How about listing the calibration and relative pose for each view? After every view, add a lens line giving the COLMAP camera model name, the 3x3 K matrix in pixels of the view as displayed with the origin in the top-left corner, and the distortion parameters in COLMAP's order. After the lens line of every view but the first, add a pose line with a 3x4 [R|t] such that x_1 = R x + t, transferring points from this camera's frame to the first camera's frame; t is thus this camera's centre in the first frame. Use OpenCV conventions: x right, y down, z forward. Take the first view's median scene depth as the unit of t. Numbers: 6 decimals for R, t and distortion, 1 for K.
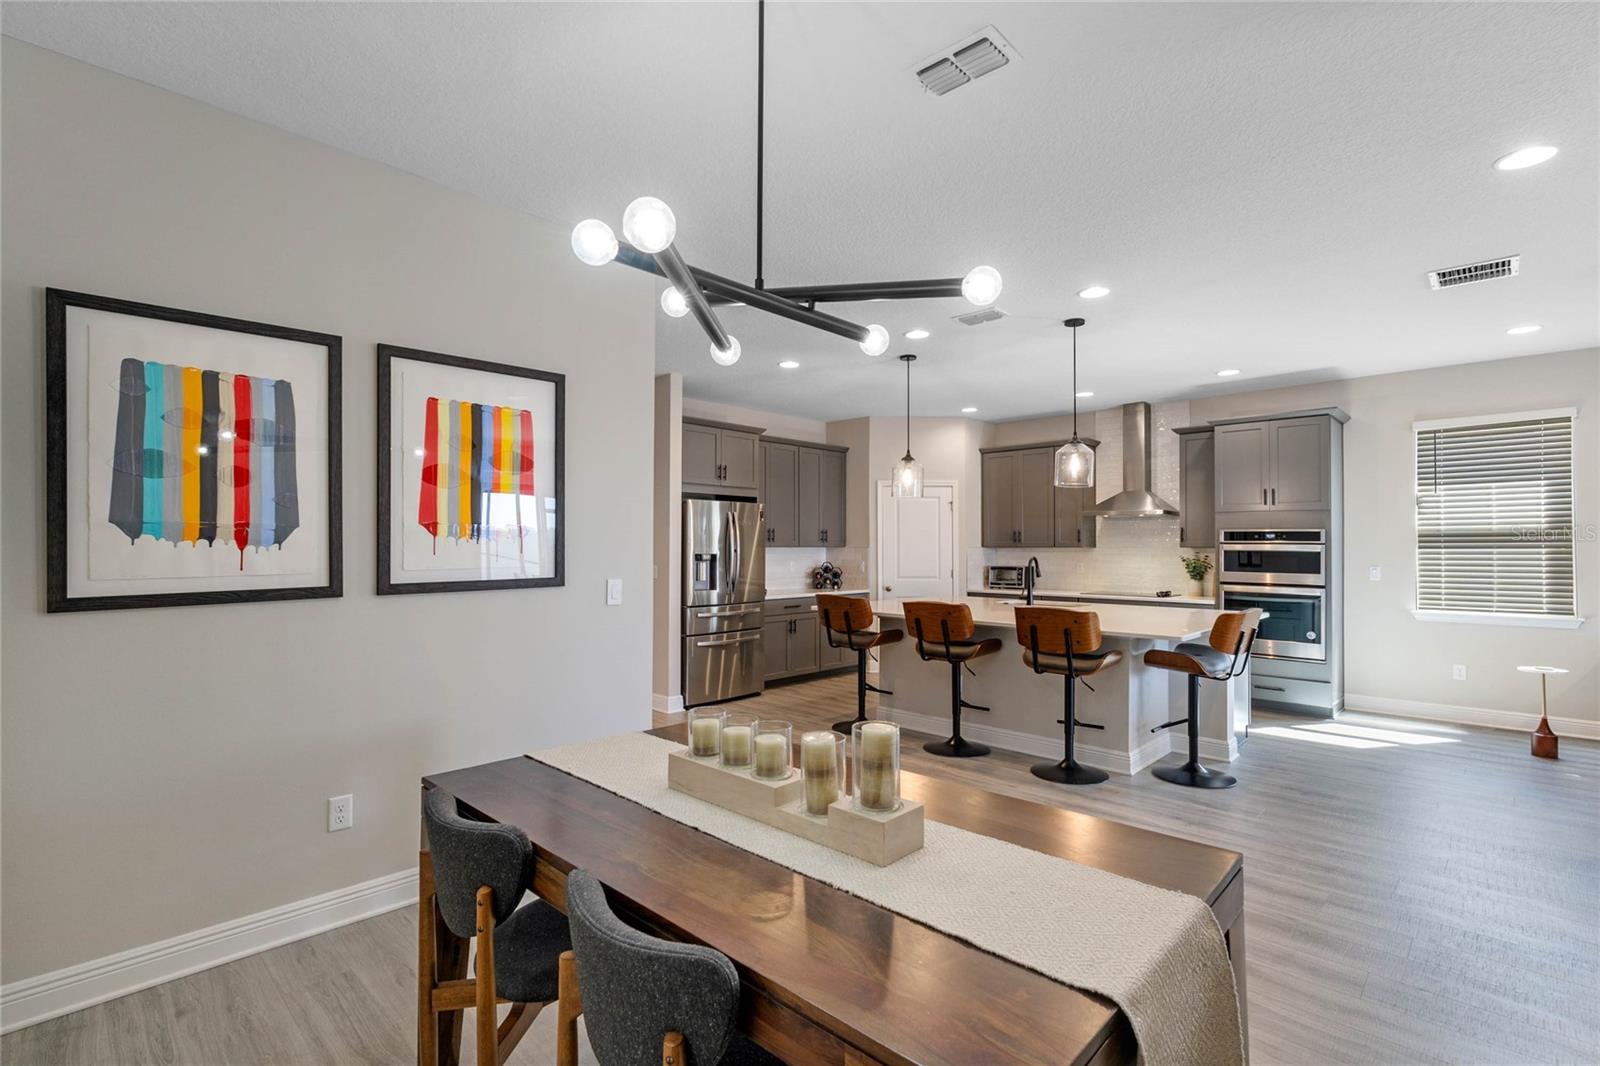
lens RADIAL K [[743.1, 0, 798.5], [0, 743.1, 539.4], [0, 0, 1]] dist [-0.002784, -0.000470]
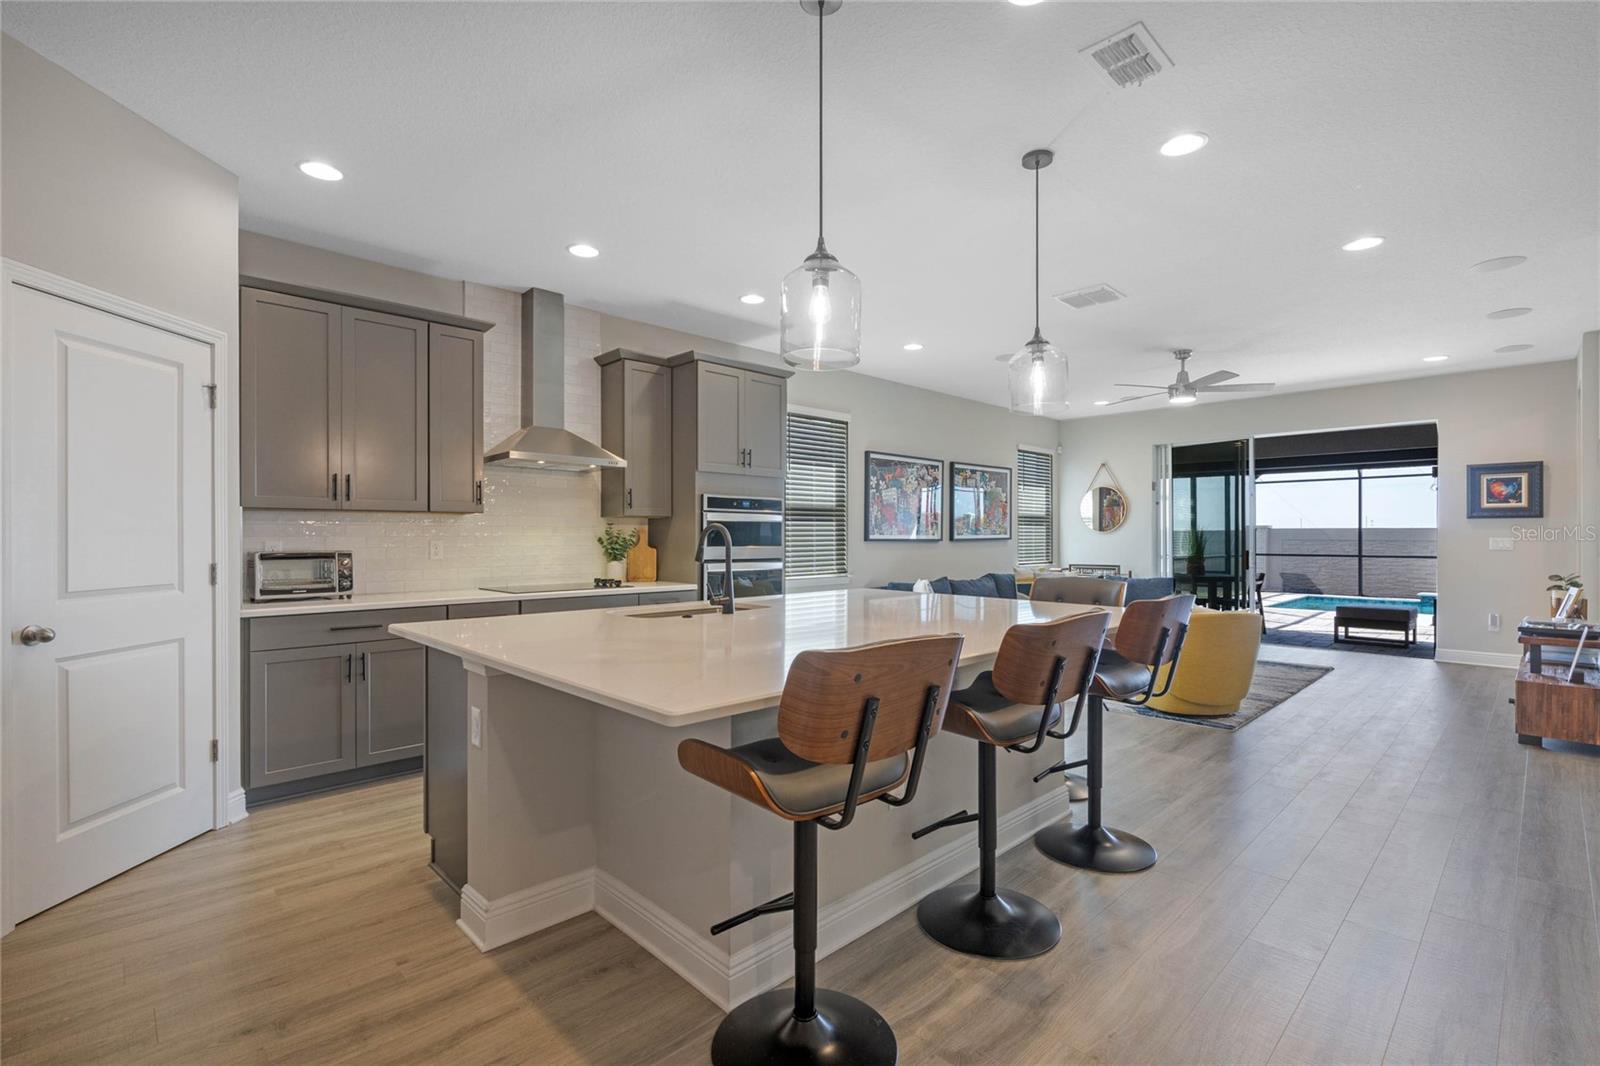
lens RADIAL K [[727.2, 0, 804.6], [0, 727.2, 538.5], [0, 0, 1]] dist [-0.001734, -0.000034]
pose [[0.027136, -0.006511, 0.999611, -0.212729], [-0.010454, 0.999922, 0.006797, 0.029910], [-0.999577, -0.010635, 0.027066, 0.927035]]
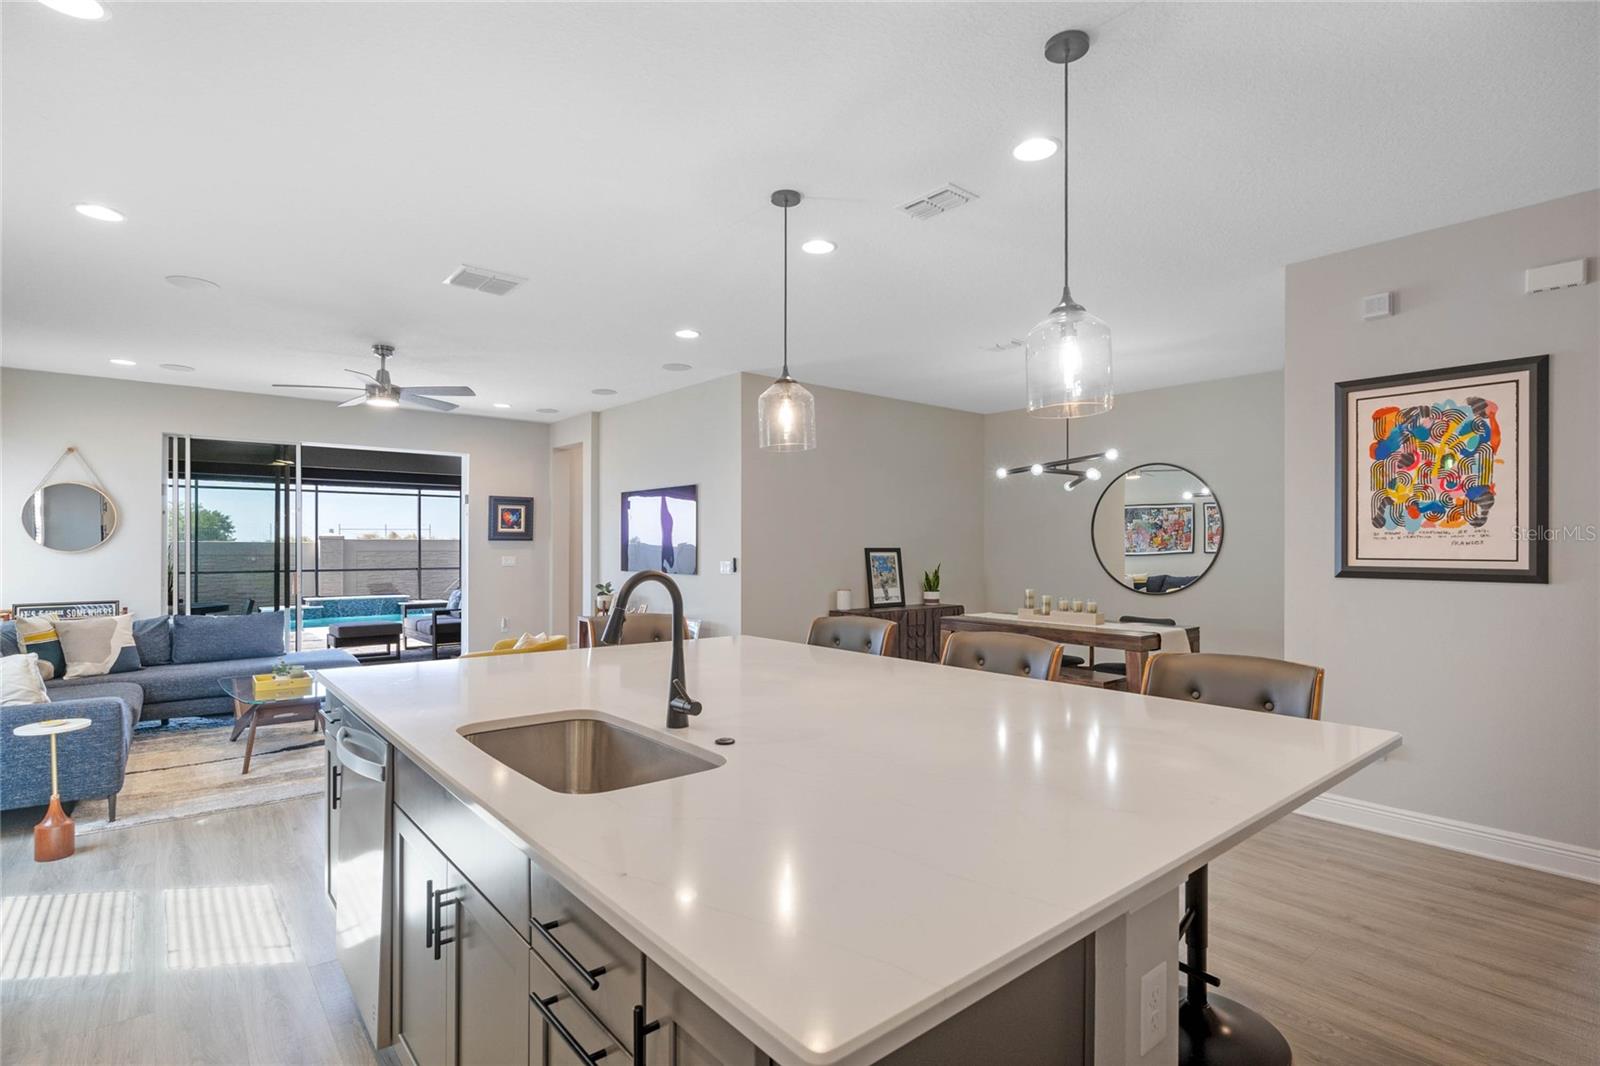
lens RADIAL K [[777.7, 0, 800.0], [0, 777.7, 533.0], [0, 0, 1]] dist [-0.002337, 0.001181]
pose [[-0.994572, -0.003192, 0.104004, 0.225466], [-0.005932, 0.999643, -0.026047, 0.015954], [-0.103884, -0.026522, -0.994236, 1.312736]]
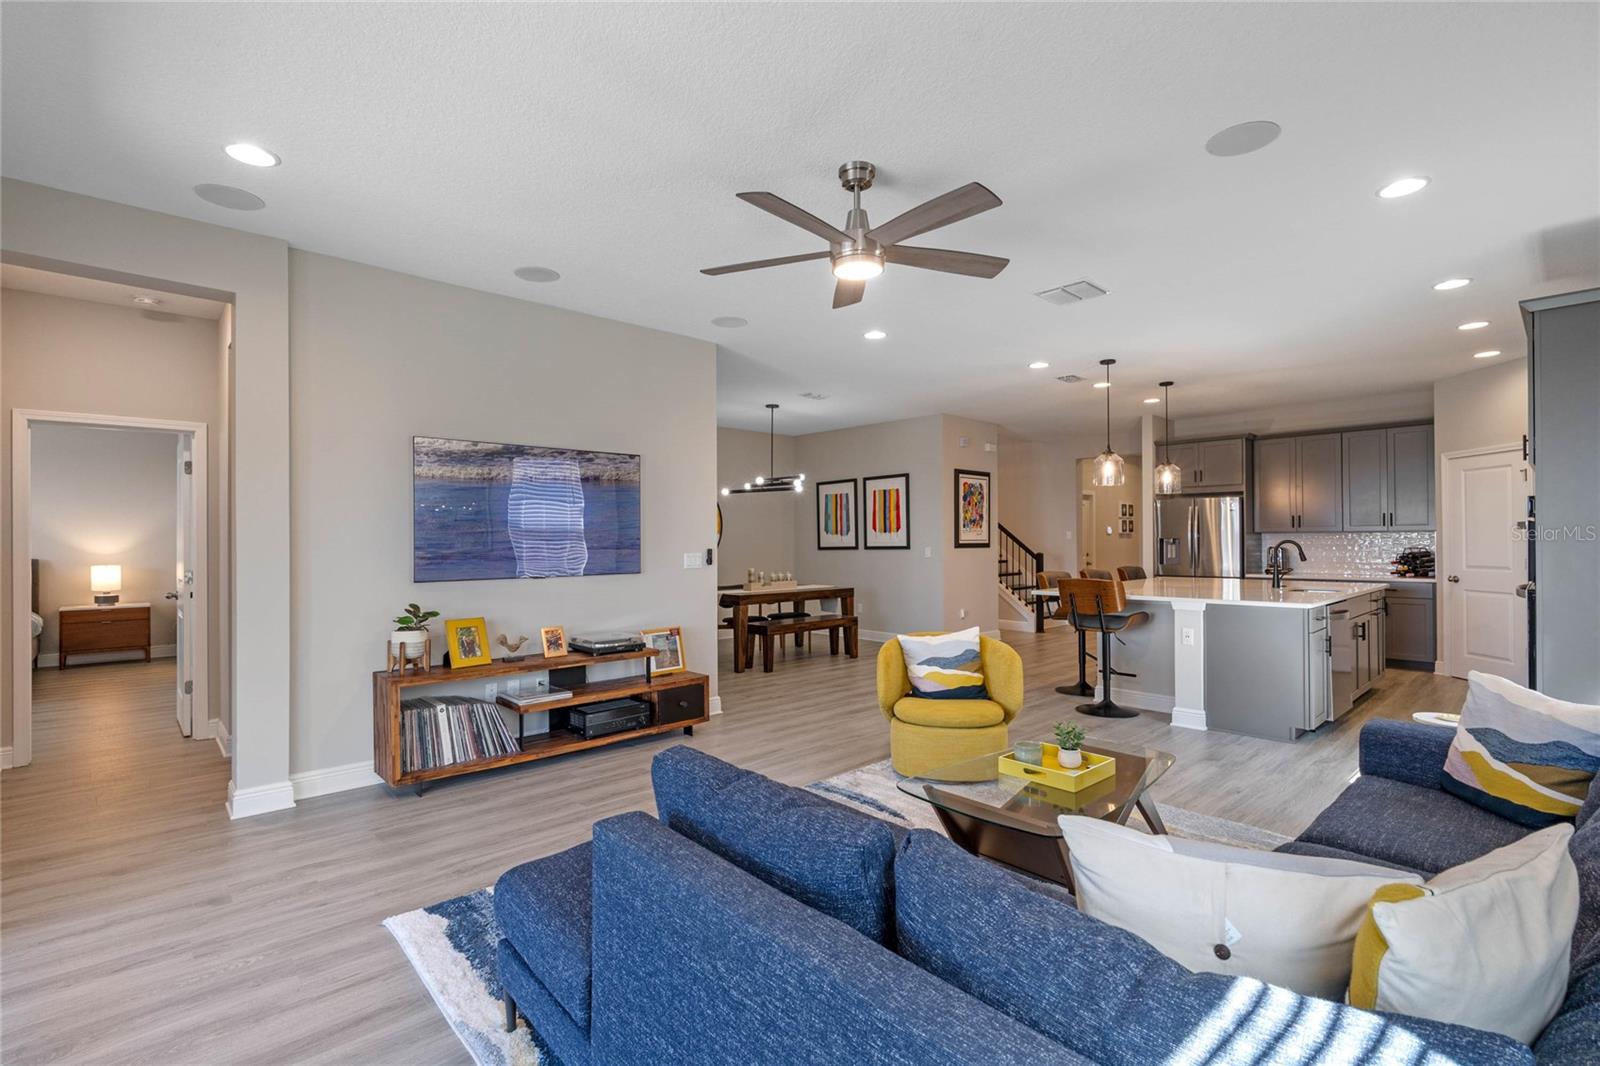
lens RADIAL K [[727.2, 0, 804.6], [0, 727.2, 538.5], [0, 0, 1]] dist [-0.001734, -0.000034]
pose [[-0.046982, -0.003906, -0.998888, 1.327064], [0.015652, 0.999867, -0.004646, 0.016256], [0.998773, -0.015853, -0.046915, 0.405099]]
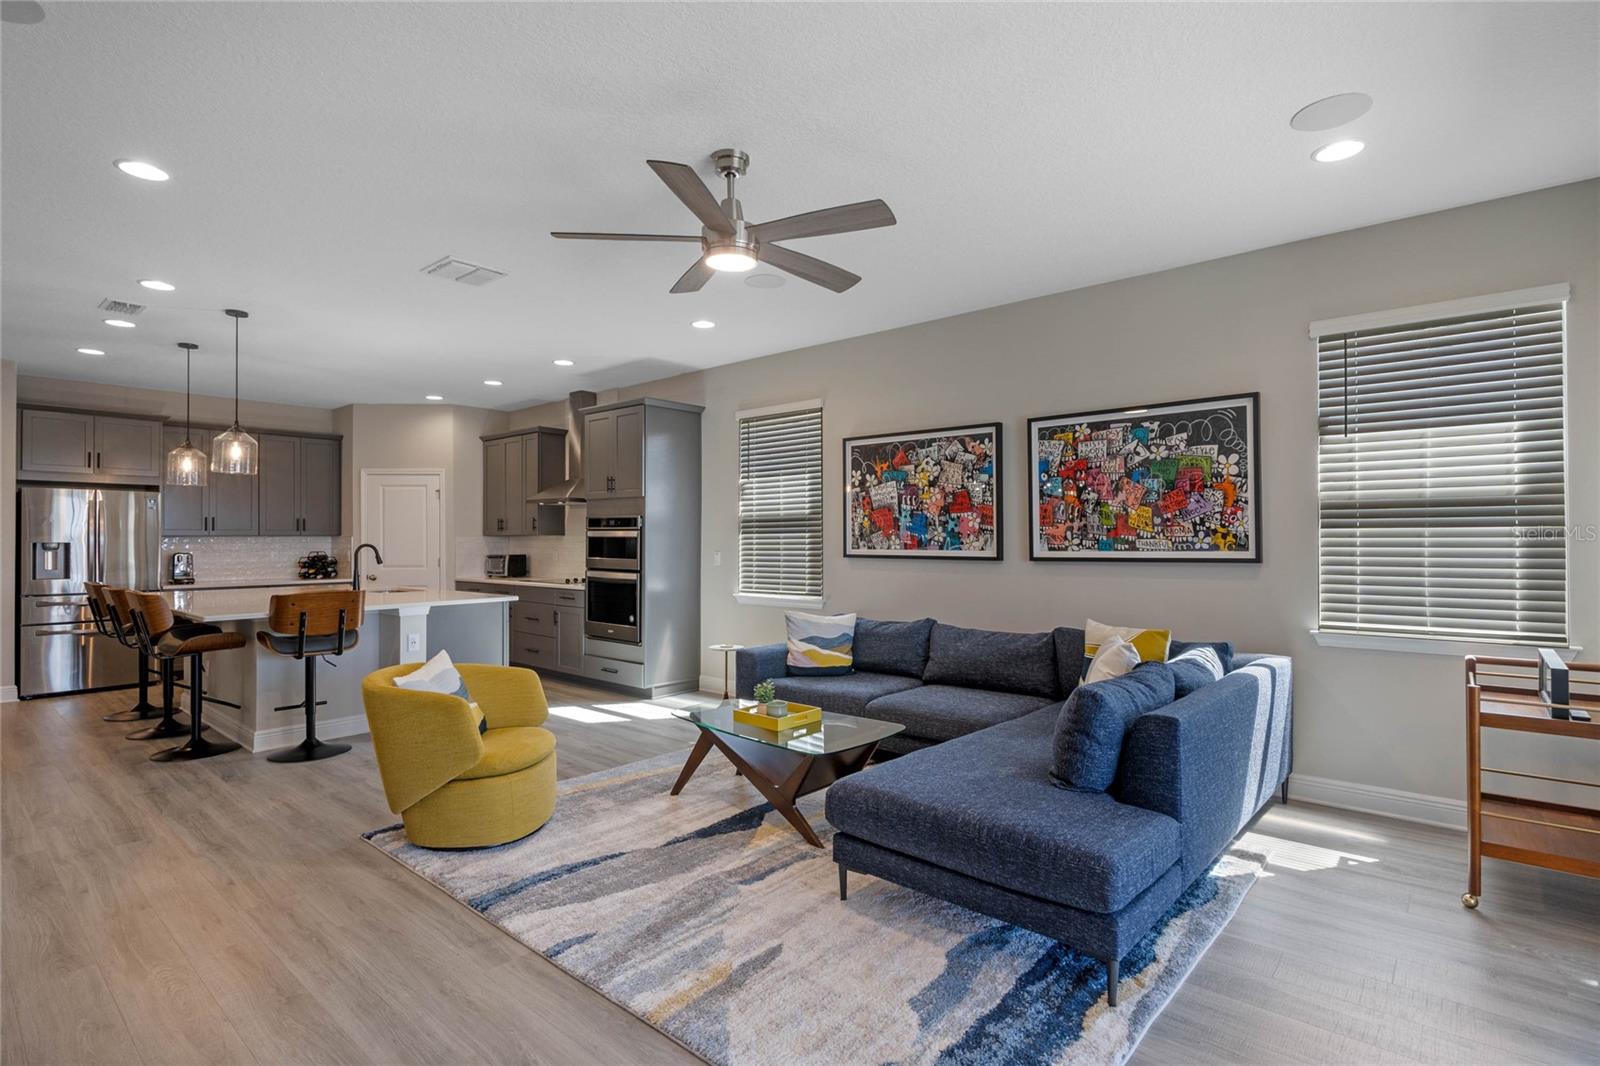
lens RADIAL K [[777.7, 0, 800.0], [0, 777.7, 533.0], [0, 0, 1]] dist [-0.002337, 0.001181]
pose [[0.998426, -0.003180, 0.055999, 0.852017], [0.003180, 0.999995, 0.000072, 0.011066], [-0.055999, 0.000106, 0.998431, -0.089844]]
